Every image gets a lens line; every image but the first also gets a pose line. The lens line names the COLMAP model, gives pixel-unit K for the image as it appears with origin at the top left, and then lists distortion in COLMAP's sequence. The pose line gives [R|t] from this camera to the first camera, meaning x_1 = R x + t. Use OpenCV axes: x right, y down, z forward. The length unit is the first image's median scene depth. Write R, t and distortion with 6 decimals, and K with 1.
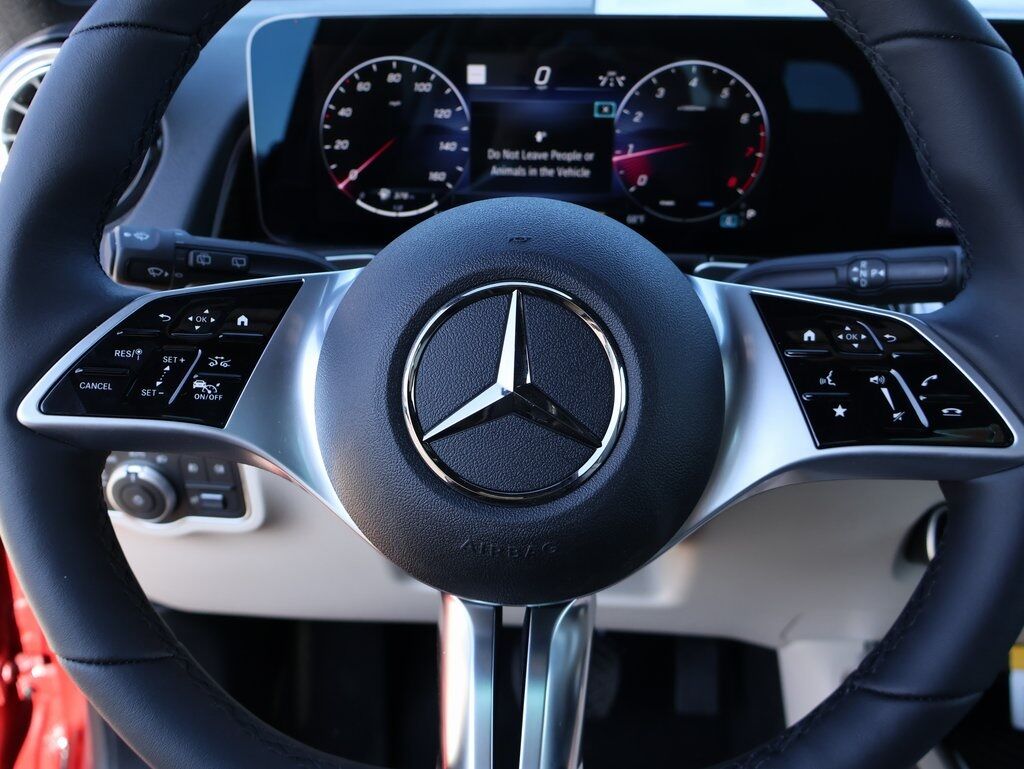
lens RADIAL K [[970.6, 0, 512.4], [0, 970.6, 384.4], [0, 0, 1]] dist [-0.000630, 0.000000]
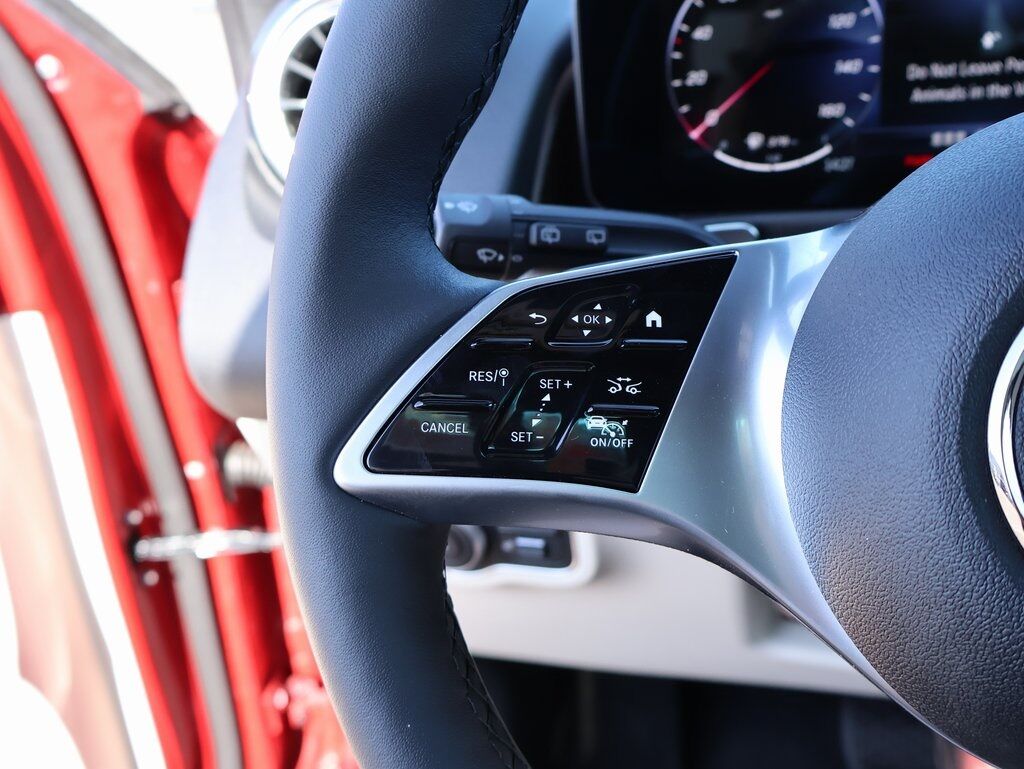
lens RADIAL K [[974.3, 0, 508.7], [0, 974.3, 386.9], [0, 0, 1]] dist [0.002310, 0.000000]
pose [[0.972887, -0.014702, -0.230812, -0.169746], [0.017356, 0.999805, 0.009471, -0.022295], [0.230627, -0.013220, 0.972952, 0.270524]]
